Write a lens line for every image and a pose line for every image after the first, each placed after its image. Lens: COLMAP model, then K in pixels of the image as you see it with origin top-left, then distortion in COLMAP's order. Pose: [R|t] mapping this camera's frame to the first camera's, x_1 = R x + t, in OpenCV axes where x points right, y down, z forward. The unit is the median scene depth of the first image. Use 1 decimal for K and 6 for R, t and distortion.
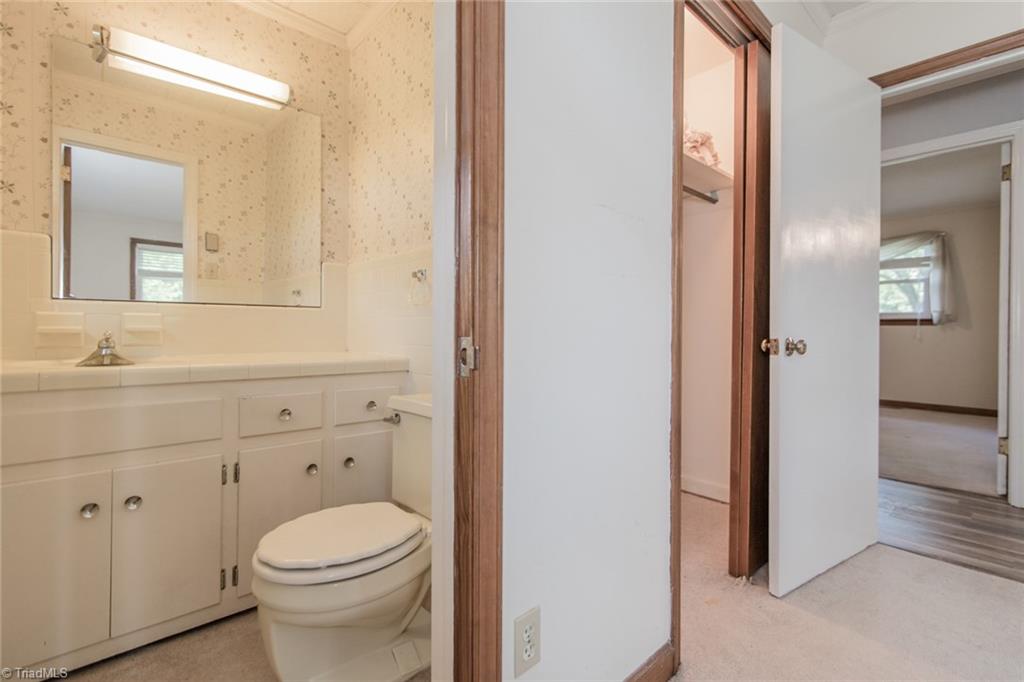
lens RADIAL K [[466.6, 0, 517.7], [0, 466.6, 334.2], [0, 0, 1]] dist [0.001442, -0.000307]
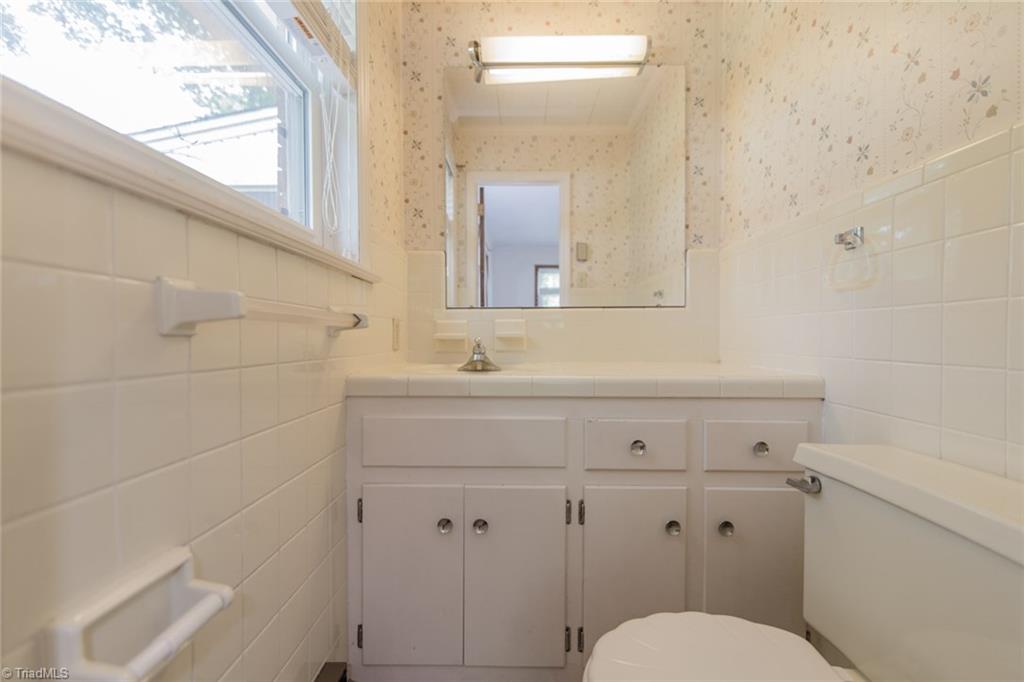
lens RADIAL K [[466.6, 0, 512.1], [0, 466.6, 340.2], [0, 0, 1]] dist [0.001442, -0.000307]
pose [[0.726545, -0.003147, -0.687111, -0.116268], [-0.000174, 0.999989, -0.004764, 0.003975], [0.687119, 0.003580, 0.726537, 0.282829]]
